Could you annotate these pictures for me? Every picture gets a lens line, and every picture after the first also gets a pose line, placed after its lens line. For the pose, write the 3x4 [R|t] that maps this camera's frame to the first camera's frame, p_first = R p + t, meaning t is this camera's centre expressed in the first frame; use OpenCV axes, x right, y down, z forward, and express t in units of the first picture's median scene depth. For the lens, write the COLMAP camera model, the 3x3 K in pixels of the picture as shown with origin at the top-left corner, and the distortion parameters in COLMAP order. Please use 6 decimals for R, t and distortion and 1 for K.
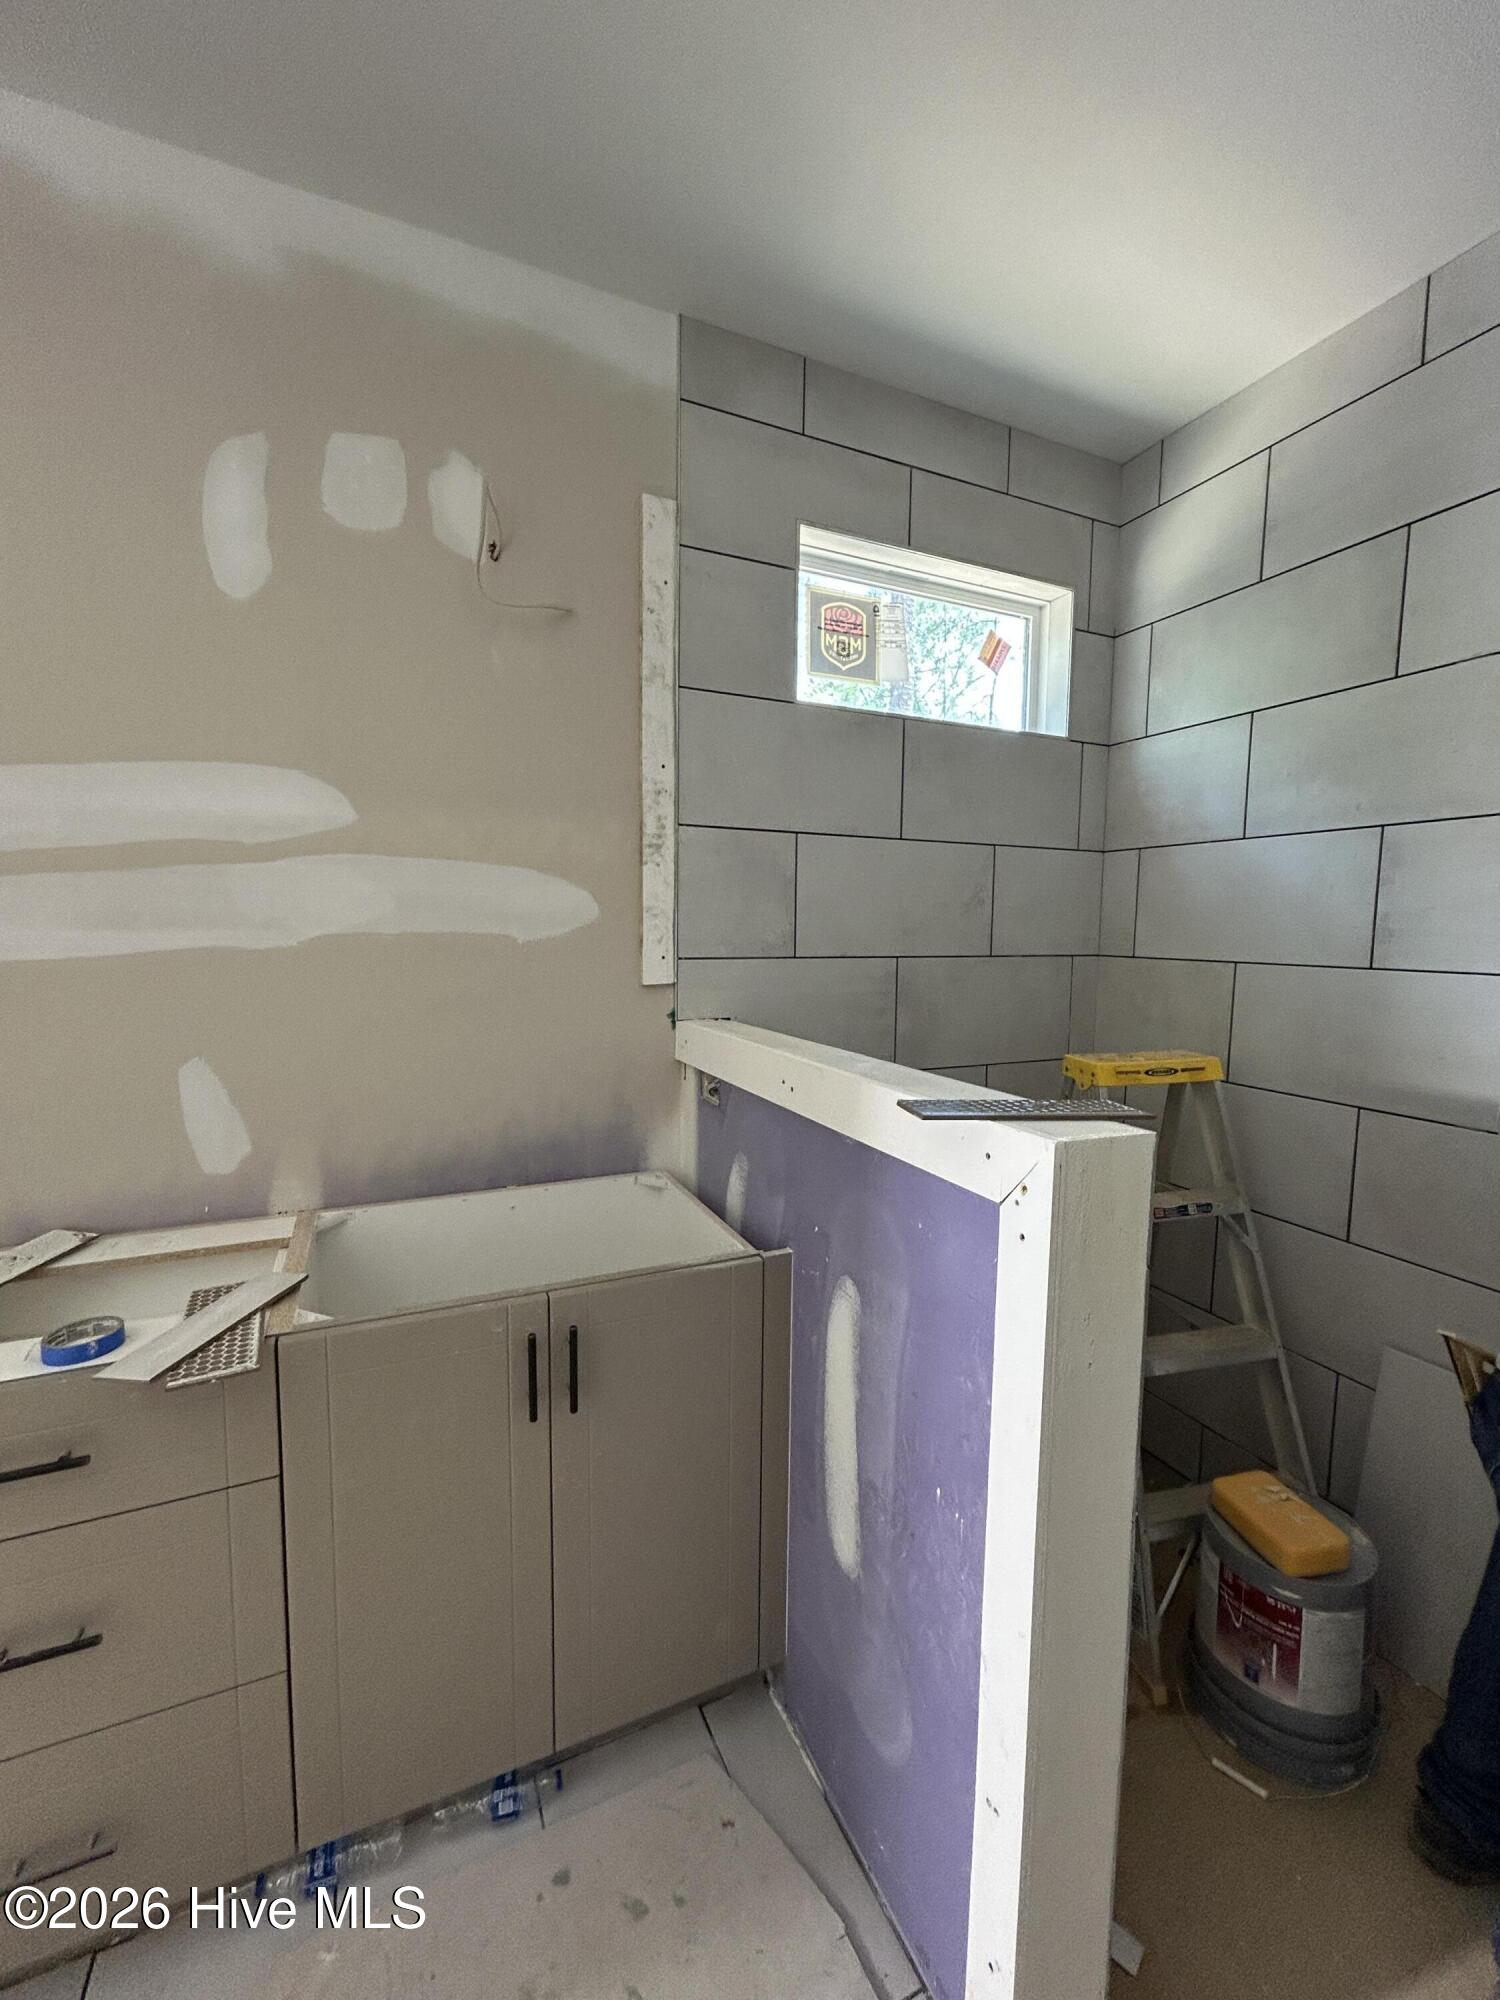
lens RADIAL K [[816.0, 0, 748.4], [0, 816.0, 1002.4], [0, 0, 1]] dist [-0.002519, 0.001706]
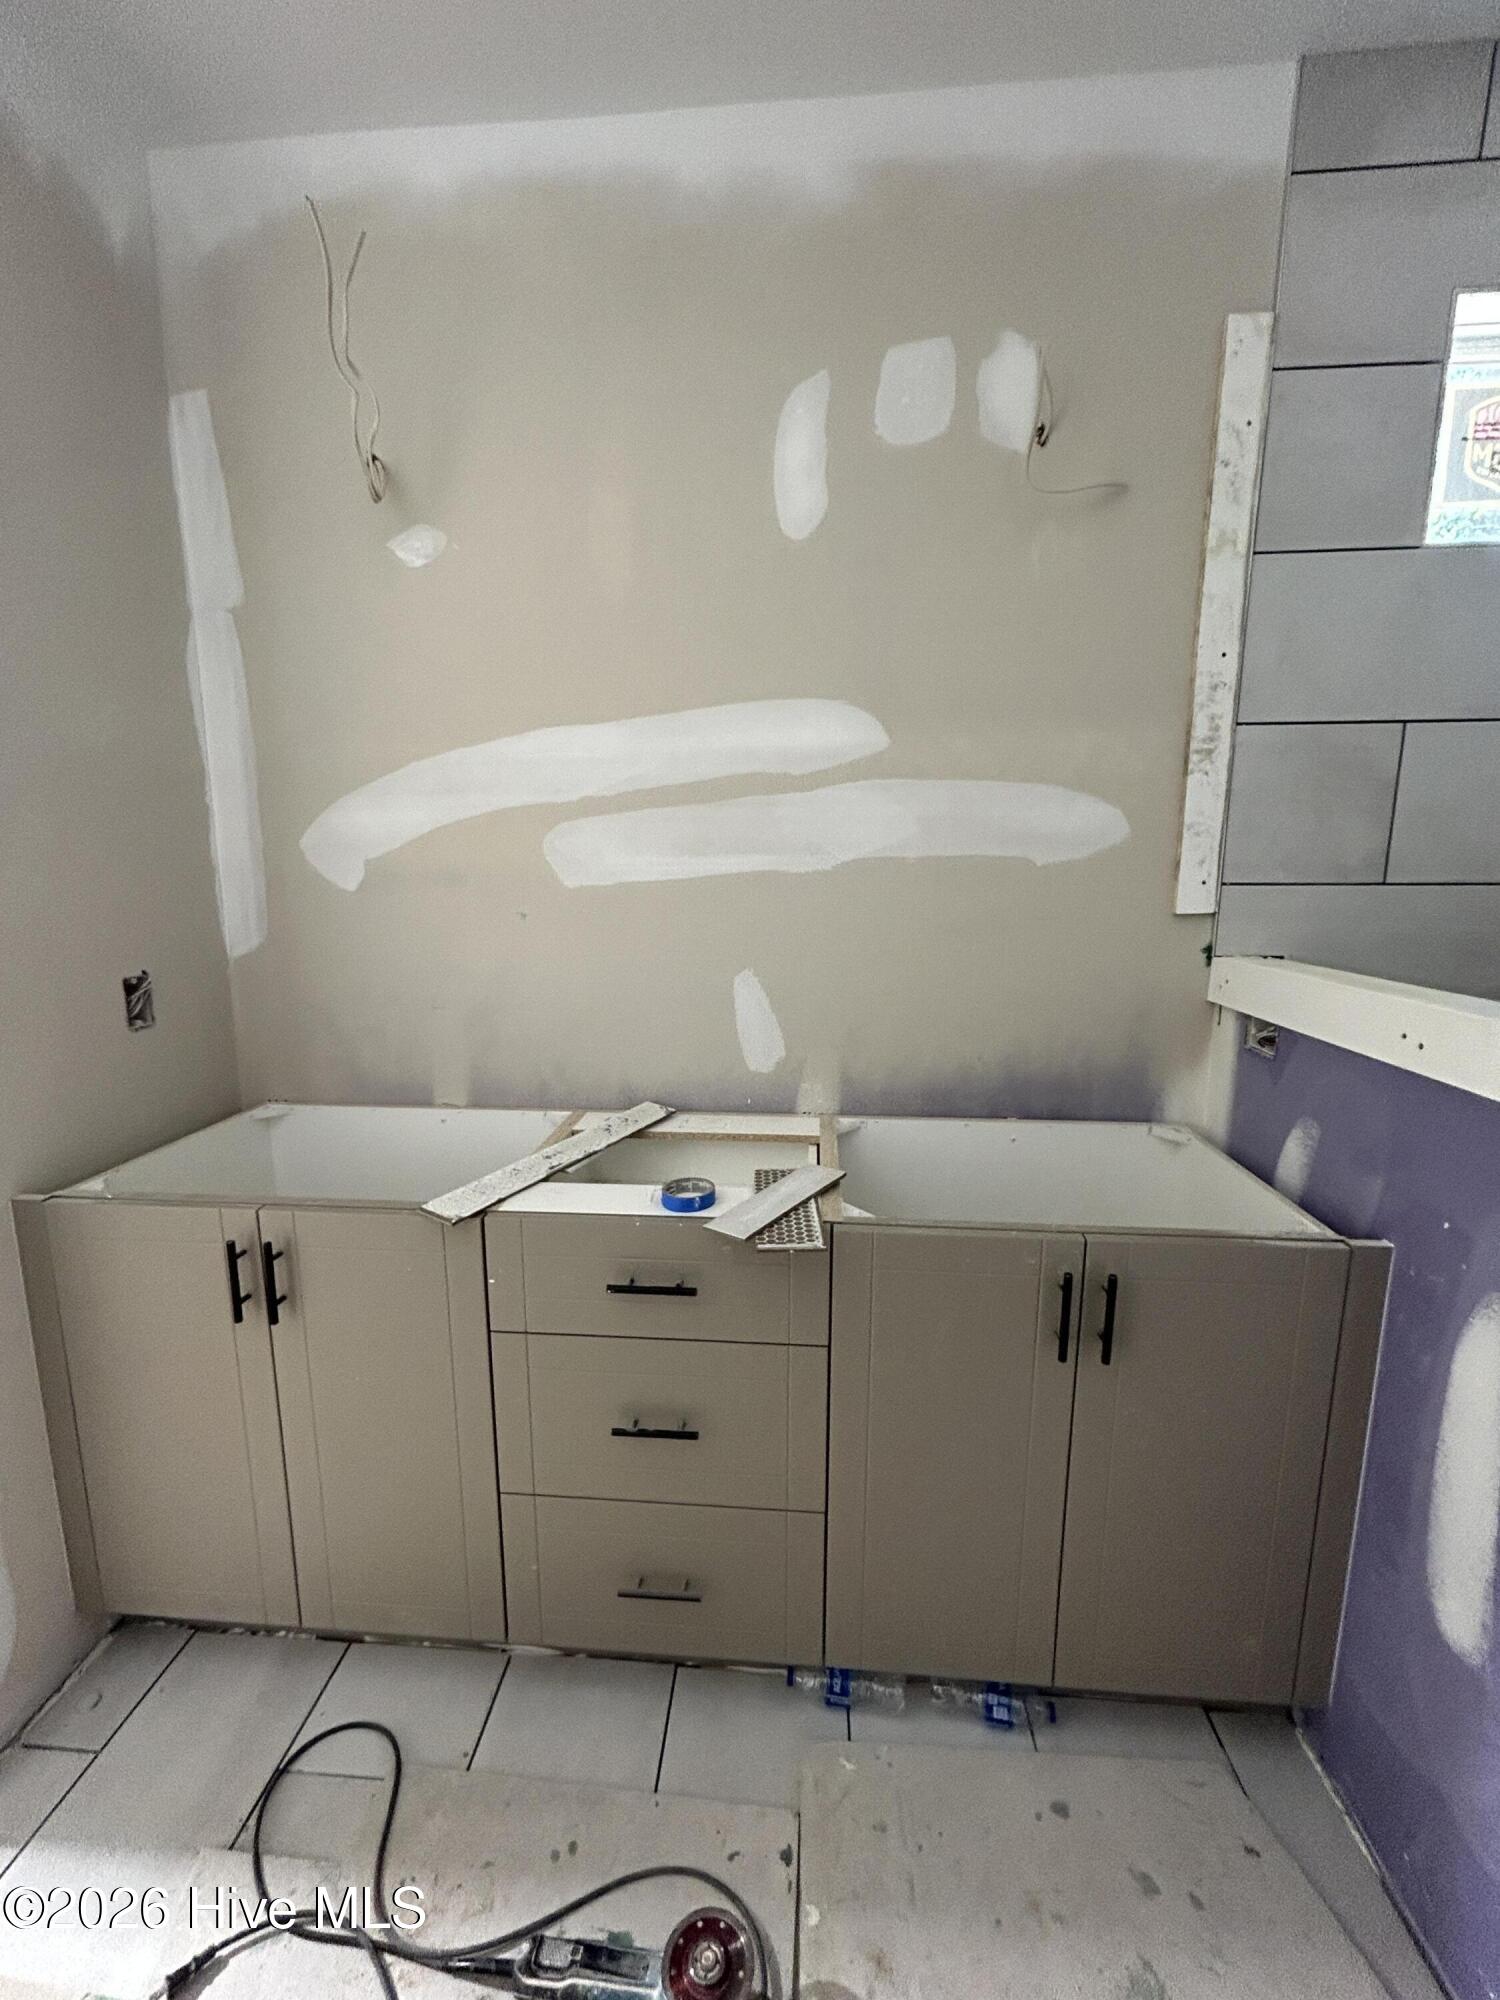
lens RADIAL K [[816.0, 0, 748.4], [0, 816.0, 1002.4], [0, 0, 1]] dist [-0.002519, 0.001706]
pose [[0.874007, 0.070317, -0.480799, -0.112894], [-0.033650, 0.995857, 0.084475, 0.016280], [0.484747, -0.057653, 0.872752, 0.002542]]
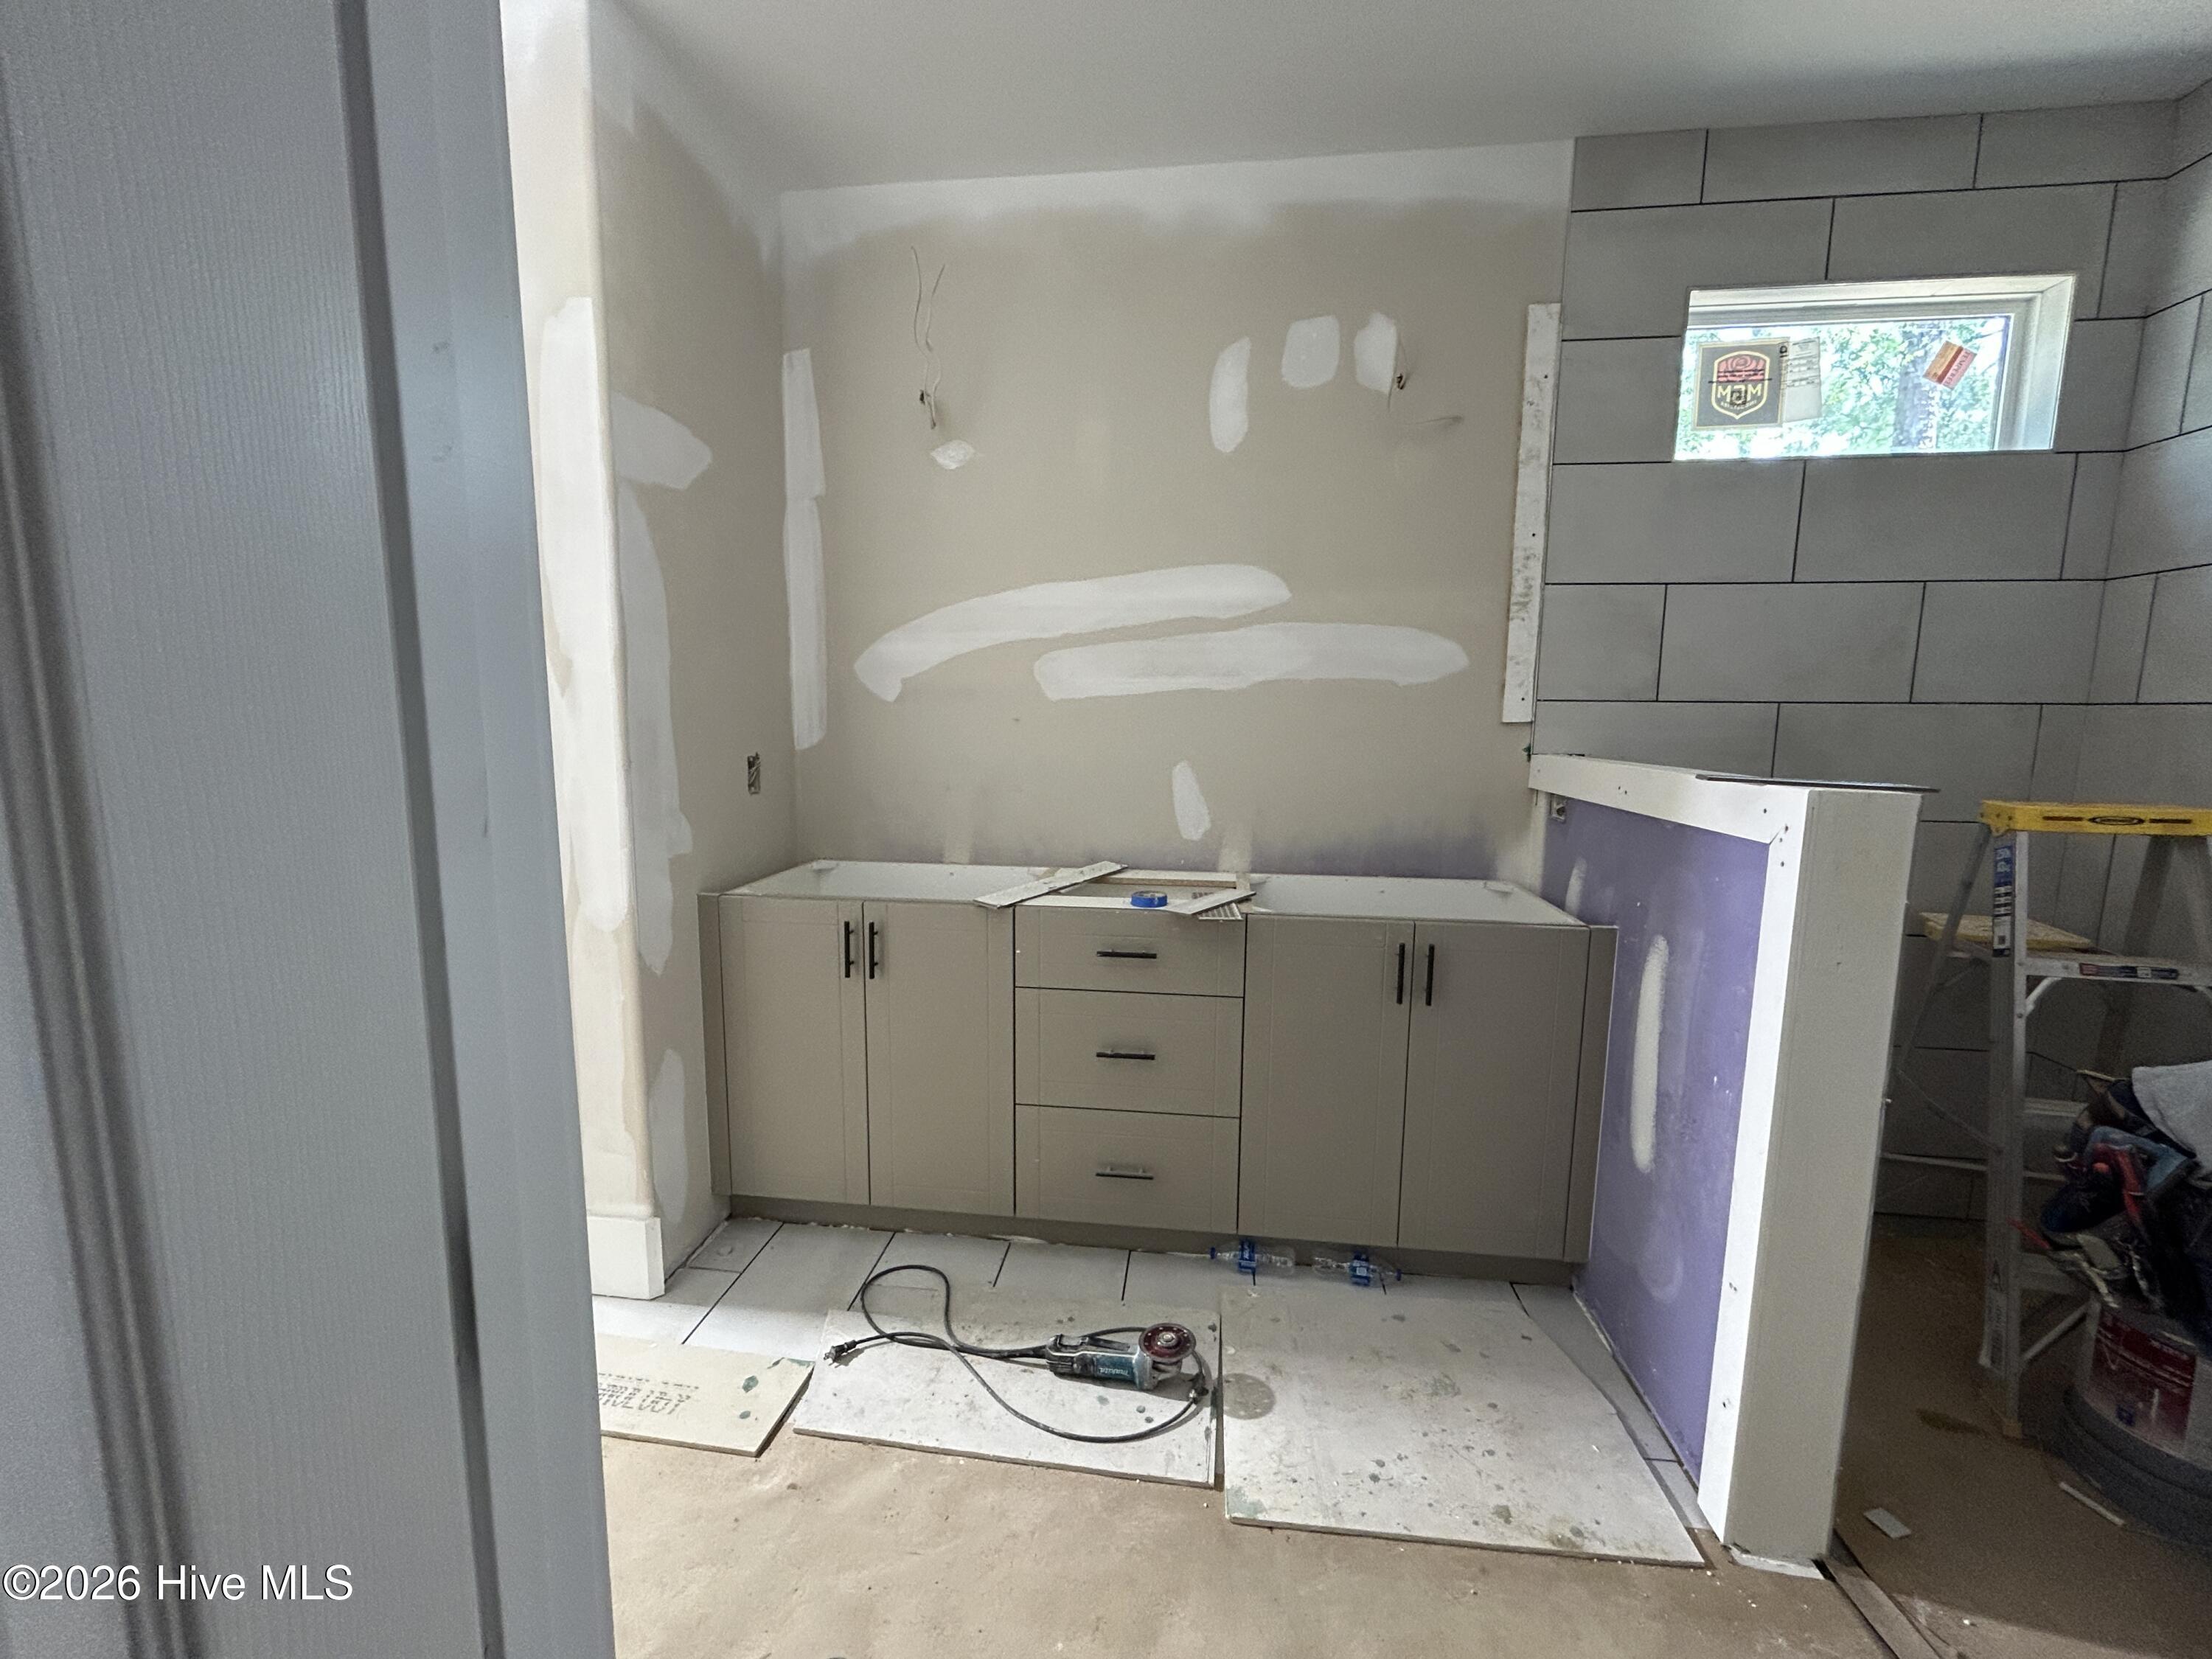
lens RADIAL K [[902.1, 0, 1106.0], [0, 902.1, 829.5], [0, 0, 1]] dist [-0.002776, 0.000695]
pose [[0.852502, 0.064641, -0.518711, 0.077345], [-0.047883, 0.997809, 0.045649, 0.113350], [0.520525, -0.014078, 0.853730, -0.473646]]
